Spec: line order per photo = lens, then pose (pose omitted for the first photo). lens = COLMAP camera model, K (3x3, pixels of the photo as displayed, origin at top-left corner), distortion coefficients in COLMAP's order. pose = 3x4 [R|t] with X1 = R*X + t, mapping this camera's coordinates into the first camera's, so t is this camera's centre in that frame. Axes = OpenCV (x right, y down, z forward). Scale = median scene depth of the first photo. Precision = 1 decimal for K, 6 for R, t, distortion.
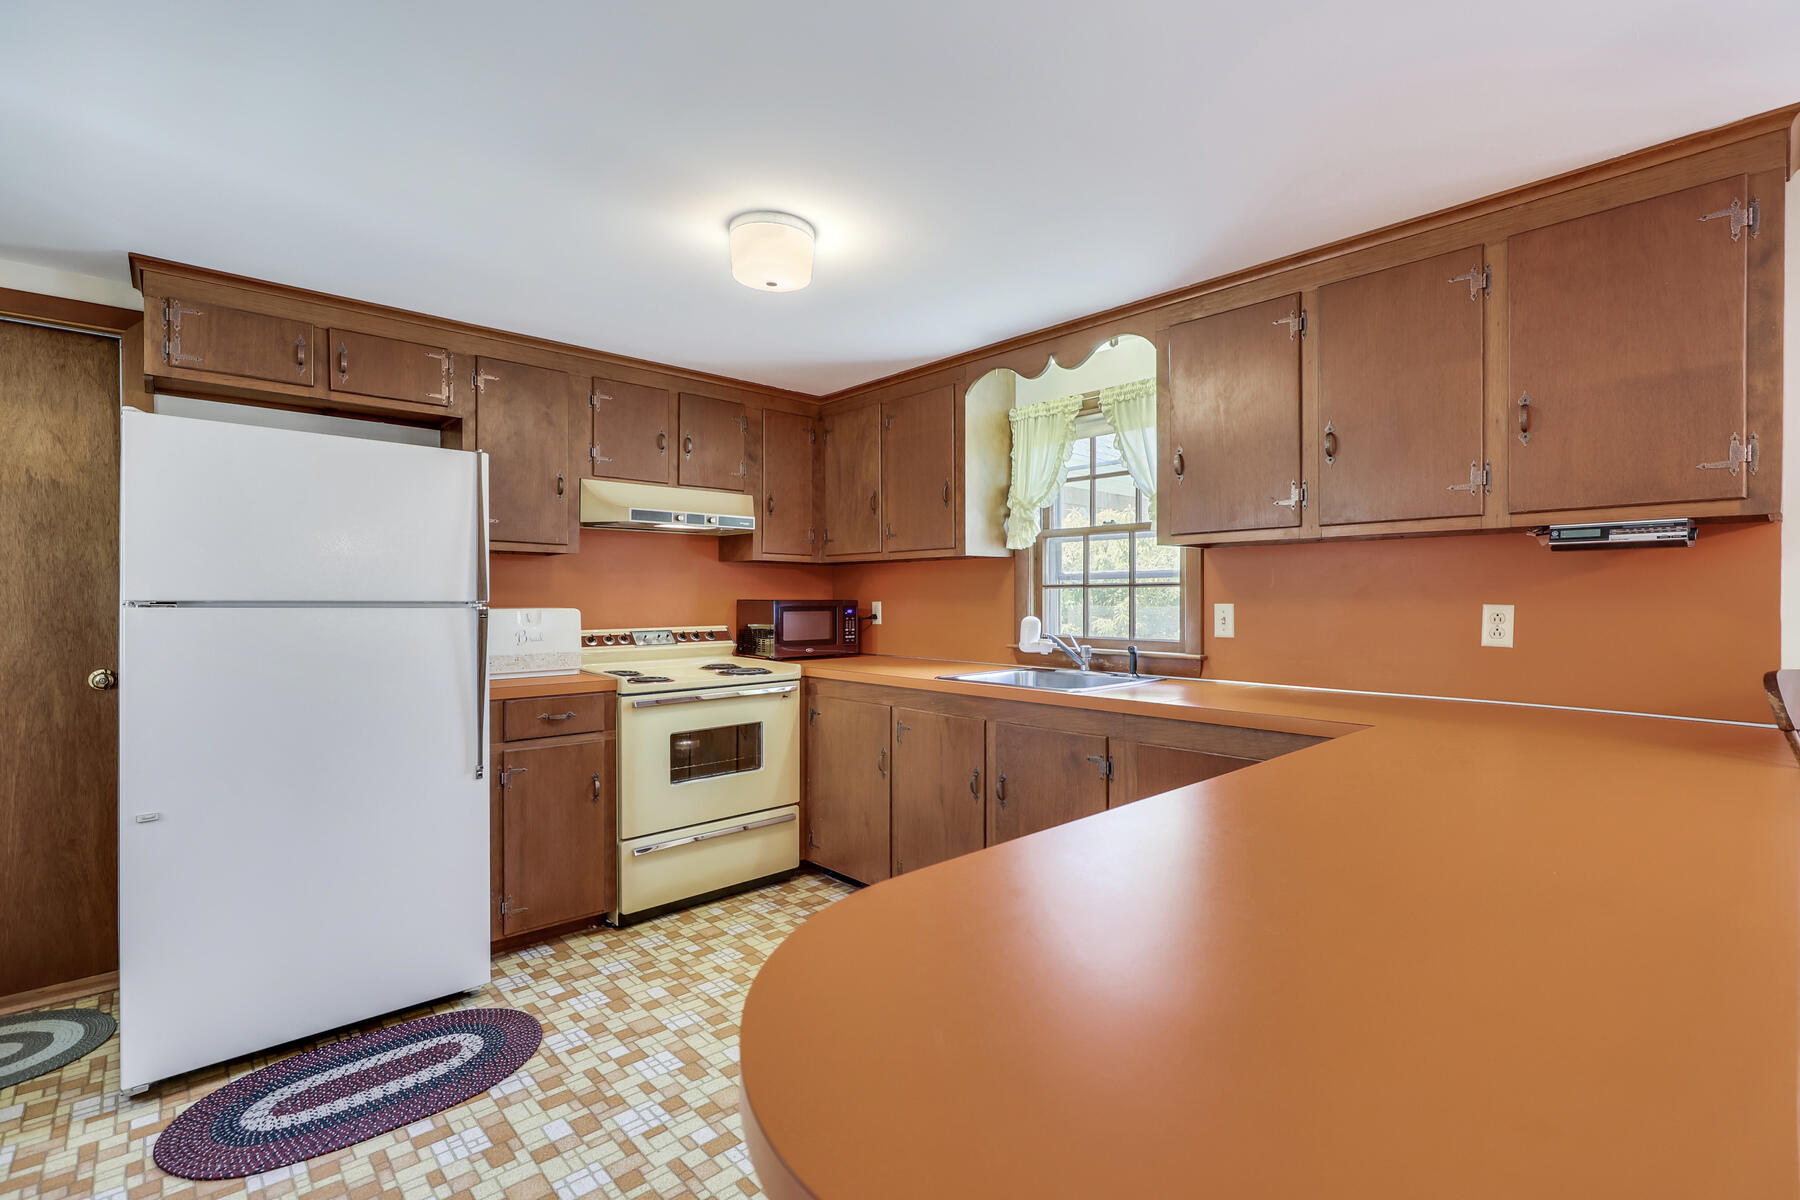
lens RADIAL K [[816.5, 0, 938.3], [0, 816.5, 601.5], [0, 0, 1]] dist [-0.000351, -0.000468]
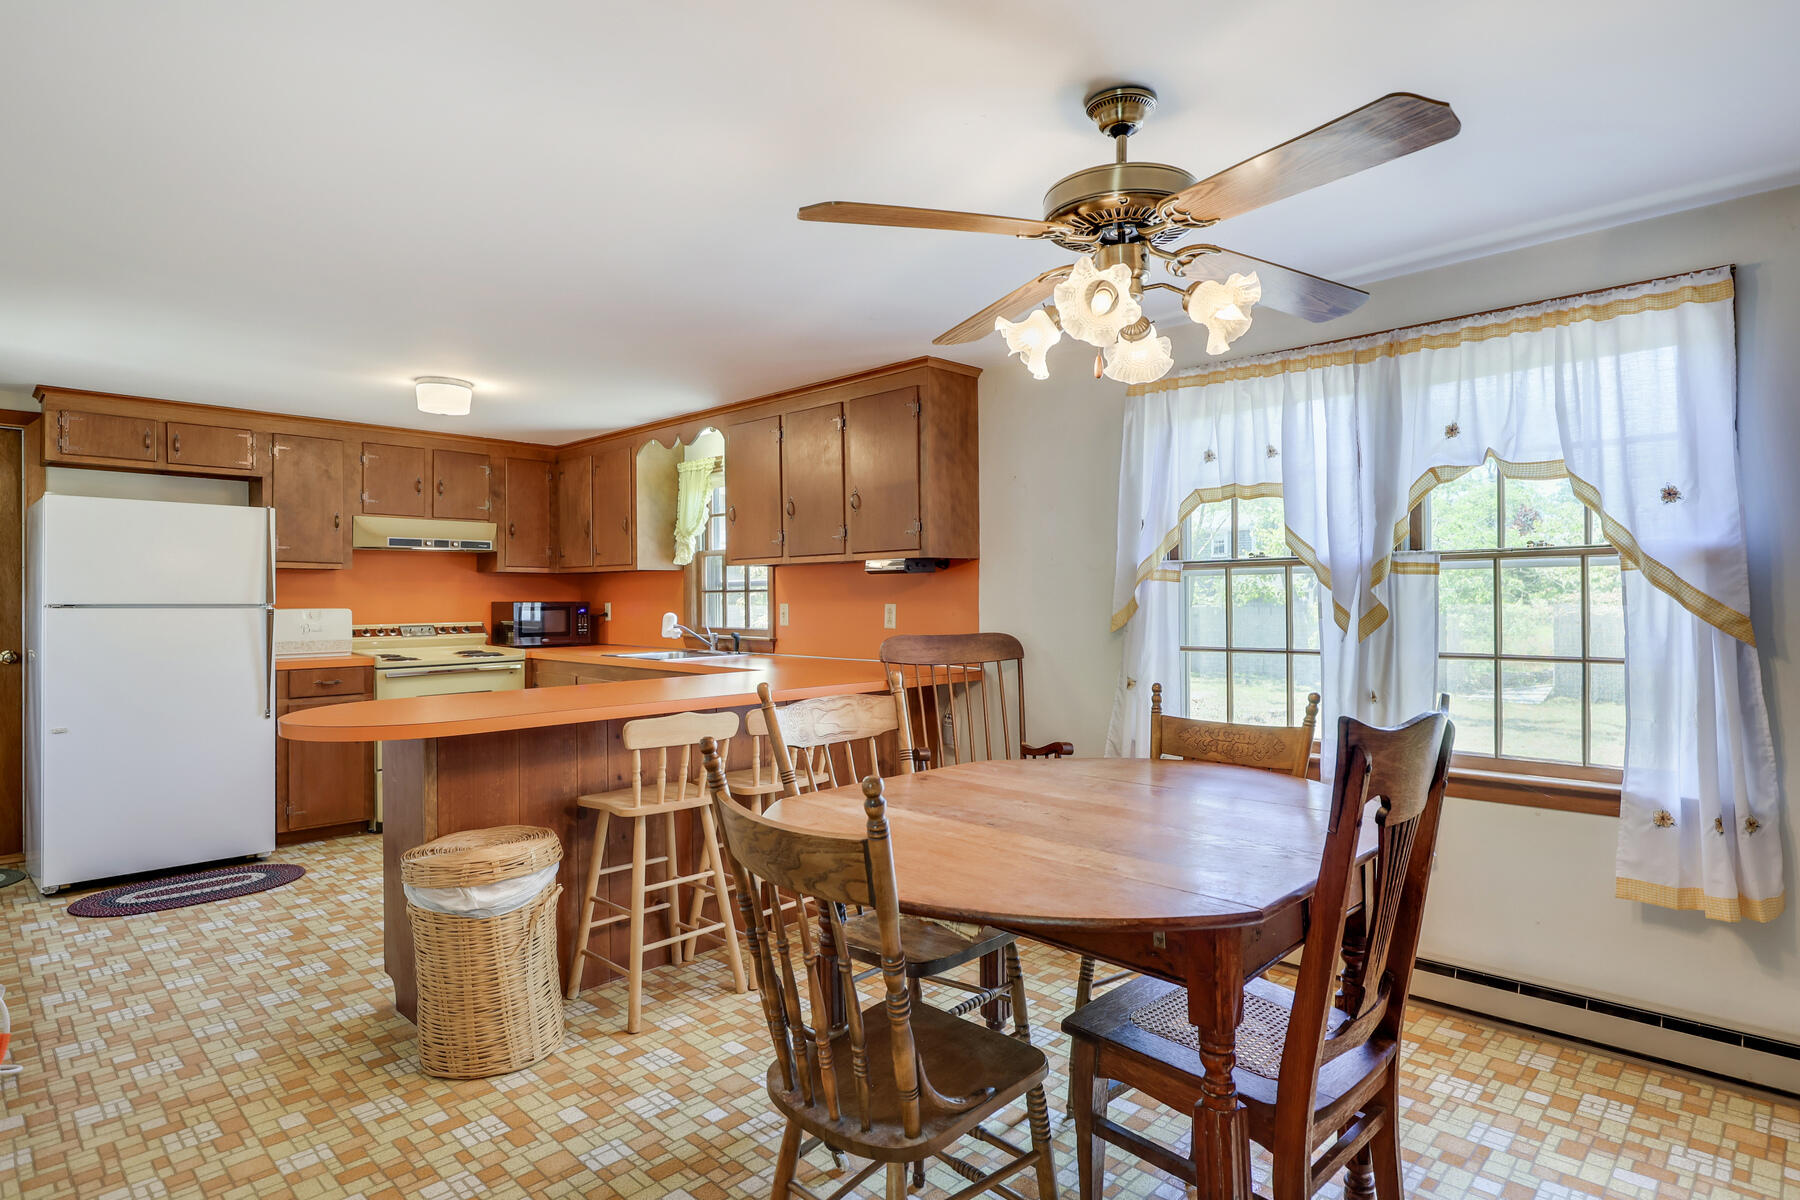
lens RADIAL K [[943.2, 0, 934.4], [0, 943.2, 592.2], [0, 0, 1]] dist [-0.001376, 0.001173]
pose [[0.998629, -0.002930, 0.052264, 0.476340], [0.003394, 0.999956, -0.008800, -0.001994], [-0.052236, 0.008965, 0.998595, -0.669659]]
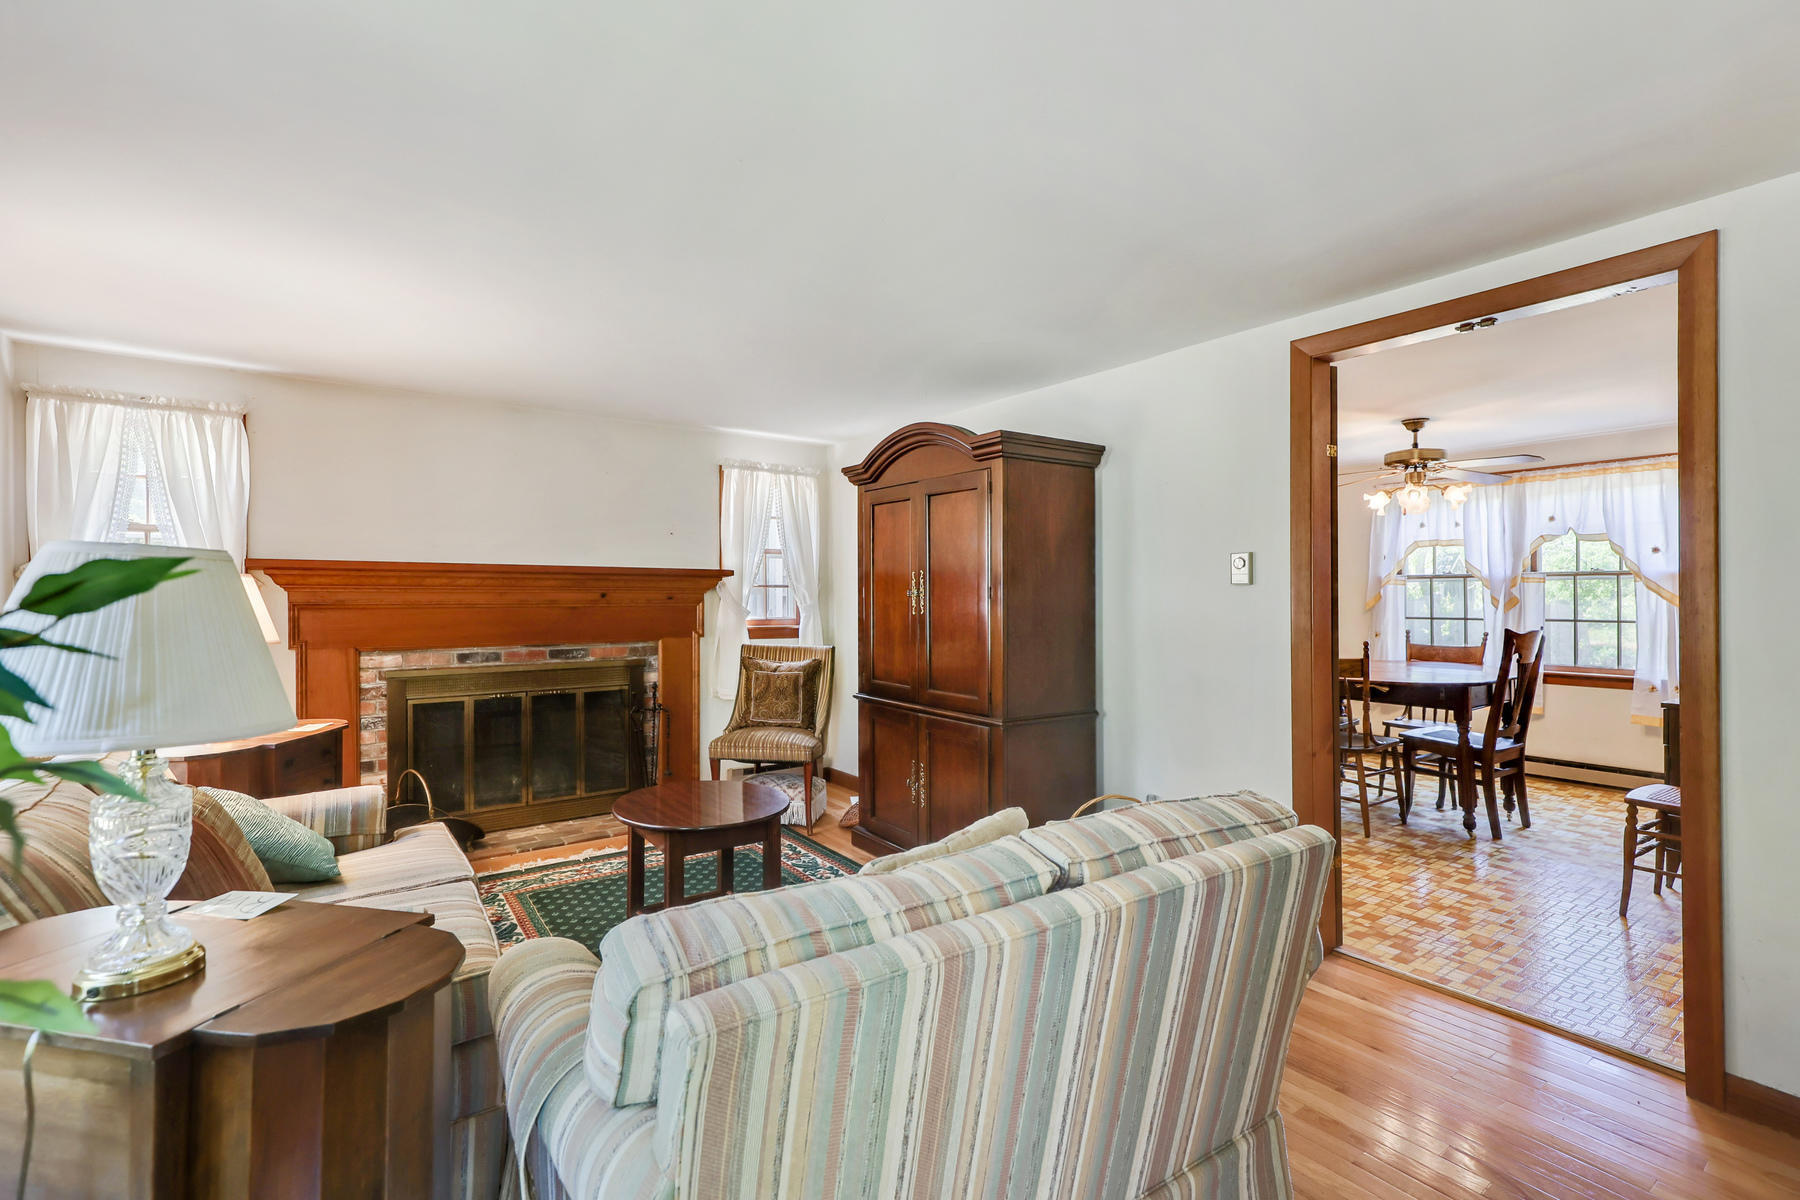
lens RADIAL K [[816.5, 0, 897.2], [0, 816.5, 587.3], [0, 0, 1]] dist [-0.000351, -0.000468]
pose [[0.989365, -0.003037, -0.145423, -0.059407], [0.001902, 0.999967, -0.007947, -0.004986], [0.145442, 0.007586, 0.989338, -1.629148]]
